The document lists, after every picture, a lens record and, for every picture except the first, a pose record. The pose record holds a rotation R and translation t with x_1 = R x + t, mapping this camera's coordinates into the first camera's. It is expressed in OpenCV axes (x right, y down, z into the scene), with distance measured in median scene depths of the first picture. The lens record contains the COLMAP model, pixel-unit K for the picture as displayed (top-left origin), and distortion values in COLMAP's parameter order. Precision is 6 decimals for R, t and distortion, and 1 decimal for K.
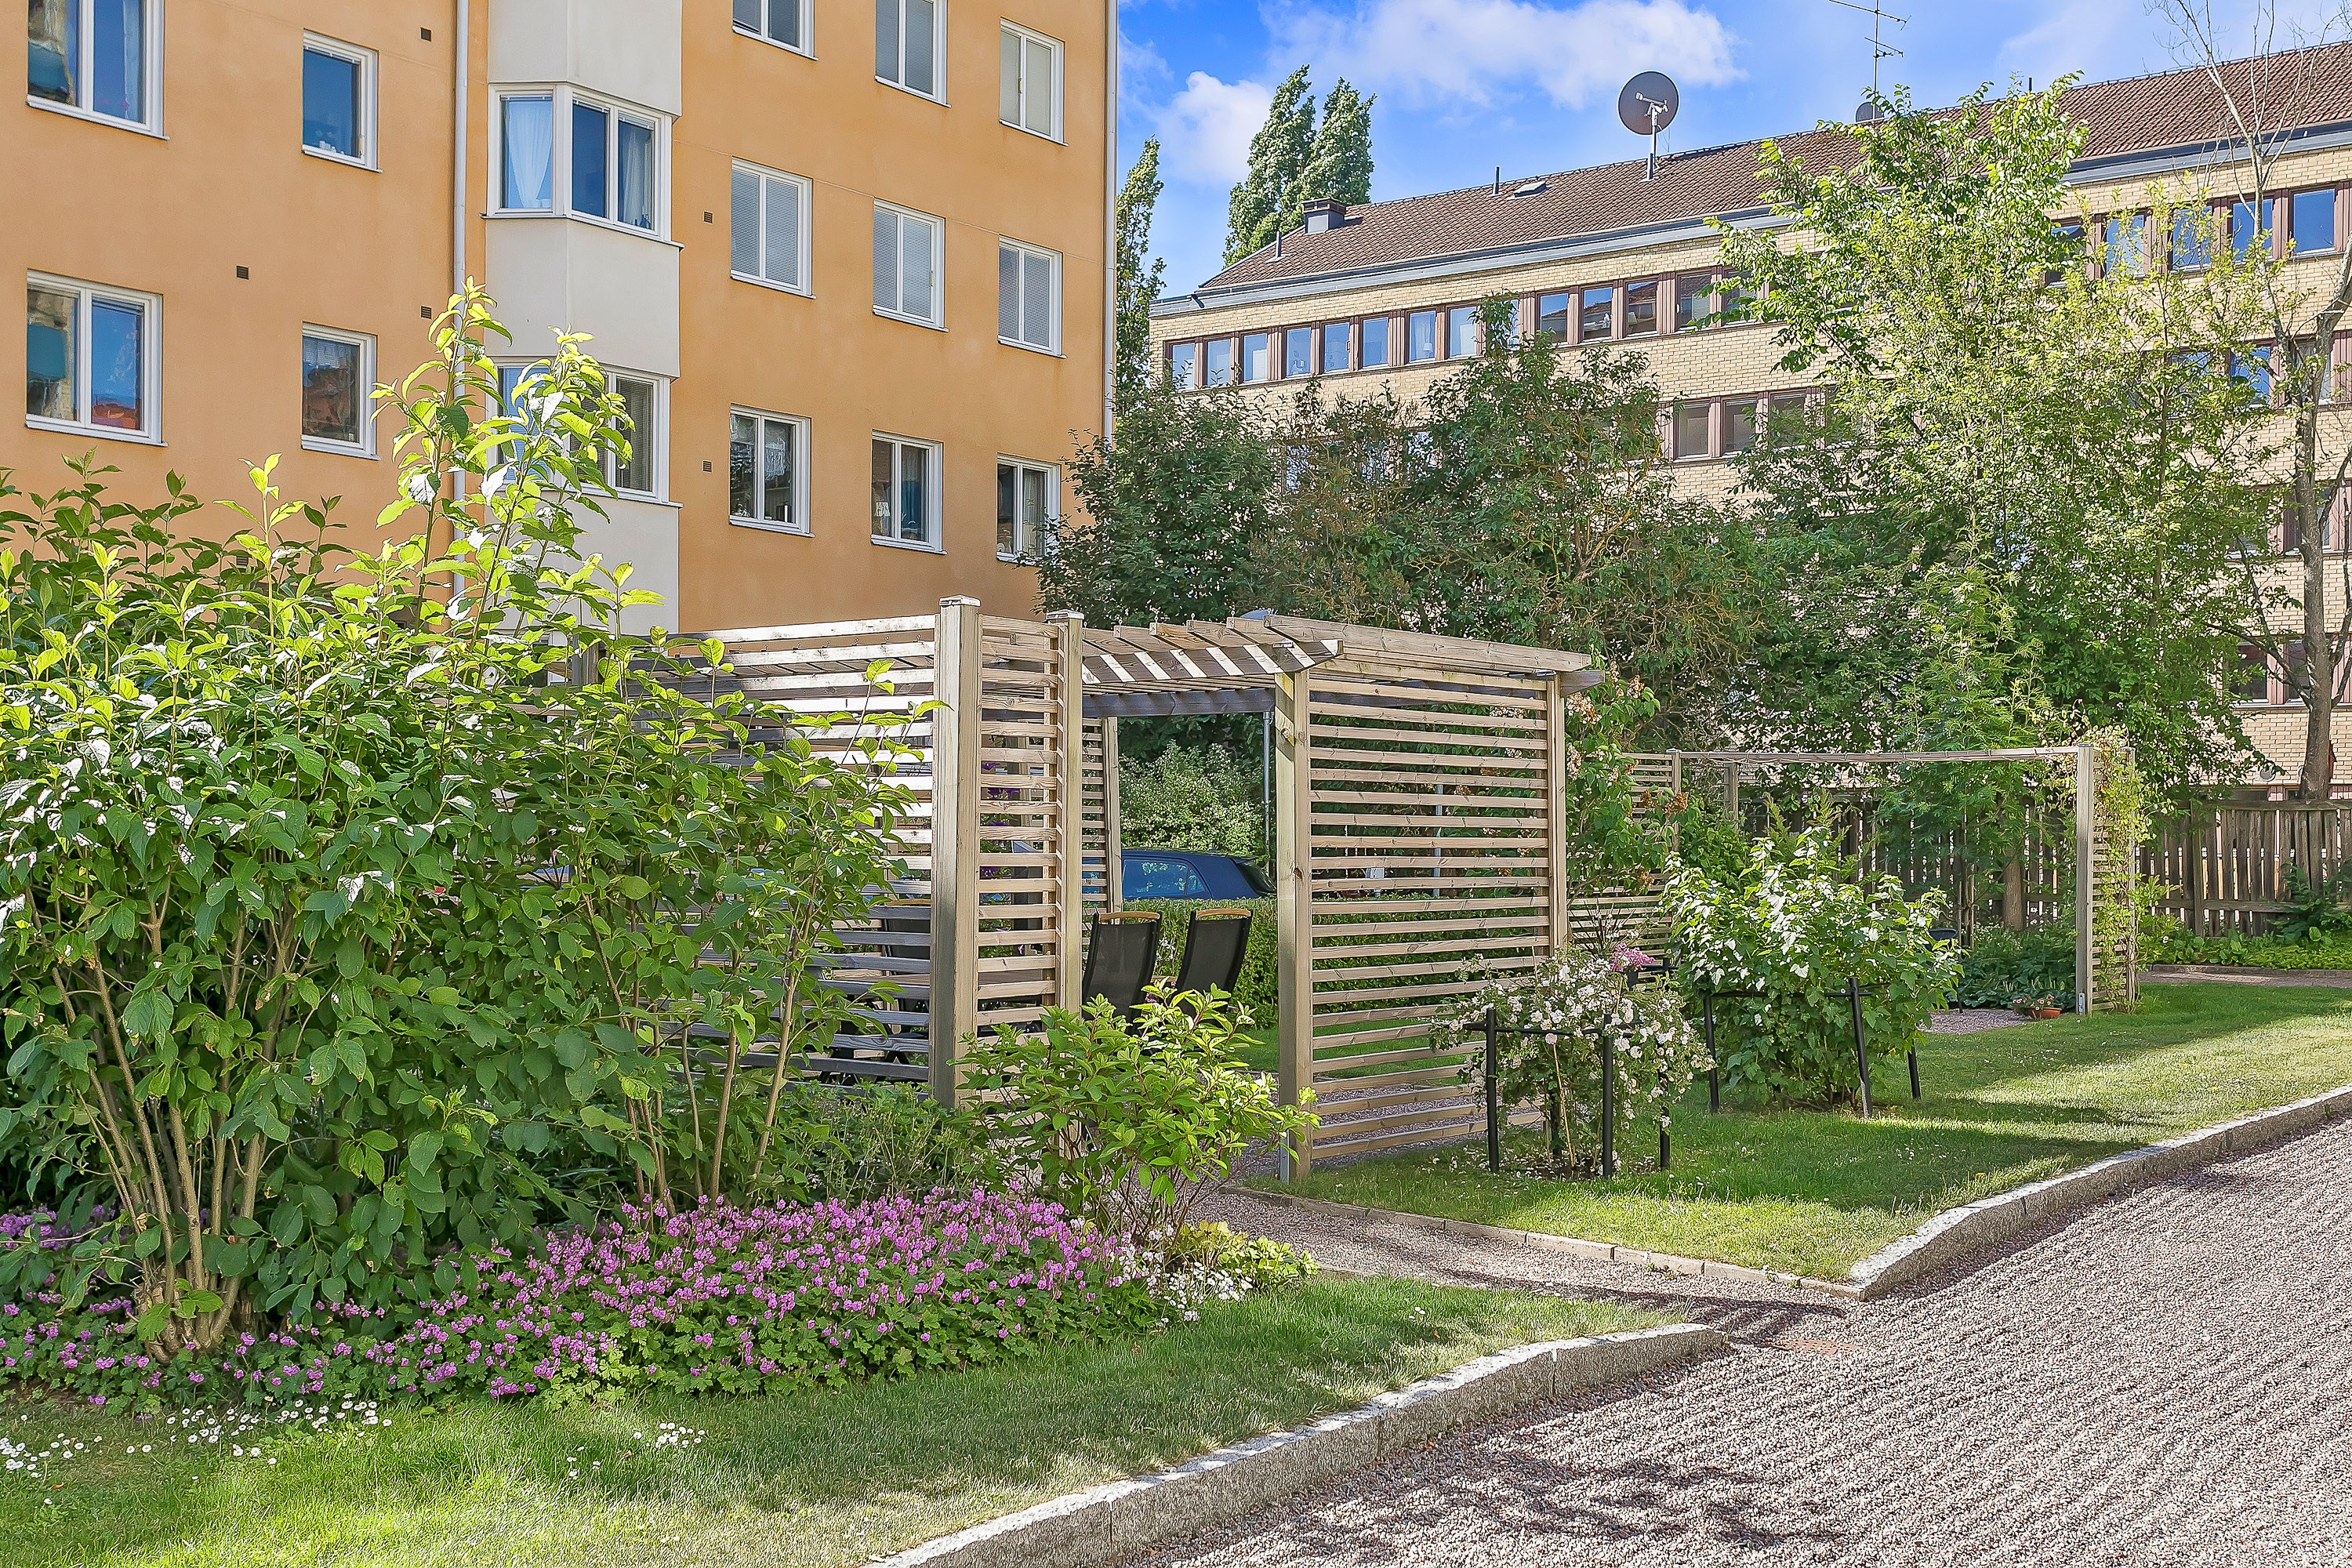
lens RADIAL K [[2574.1, 0, 1169.4], [0, 2574.1, 792.4], [0, 0, 1]] dist [0.002967, 0.000000]
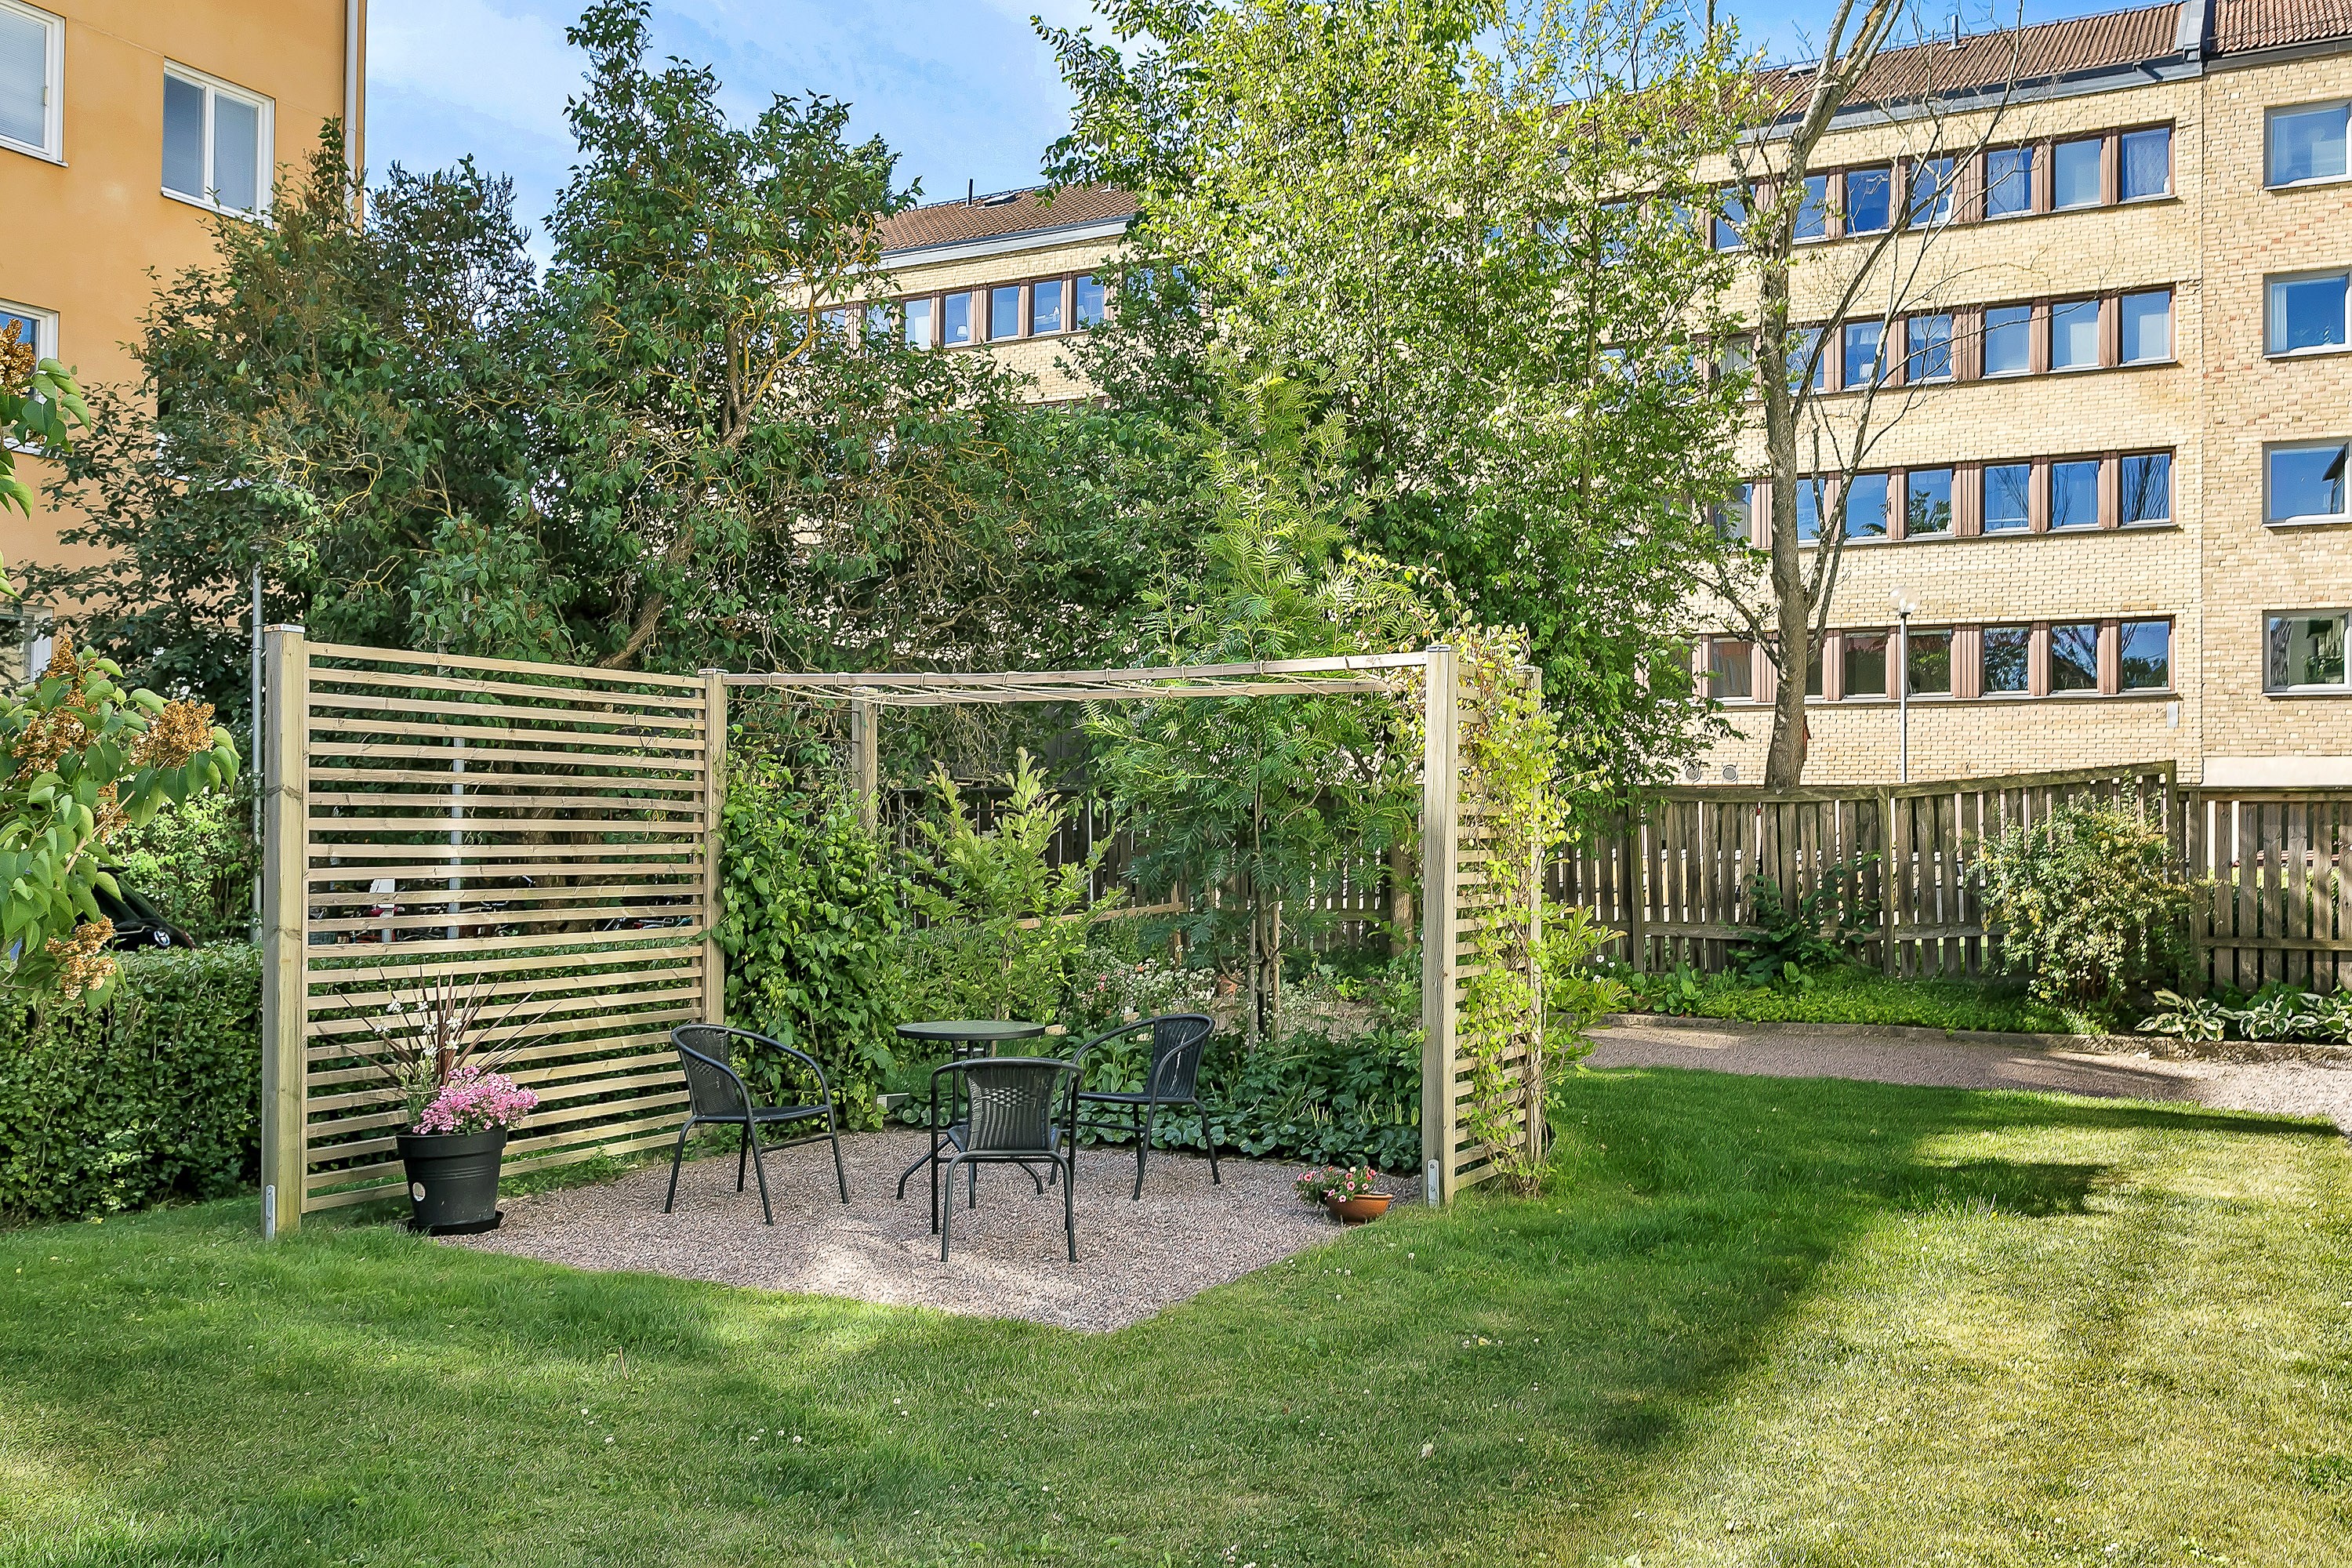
lens RADIAL K [[2130.8, 0, 1179.5], [0, 2130.8, 785.4], [0, 0, 1]] dist [0.022209, 0.013629]
pose [[0.984453, 0.003894, 0.175602, 0.219419], [-0.002459, 0.999962, -0.008389, 0.010207], [-0.175628, 0.007826, 0.984425, 0.567797]]
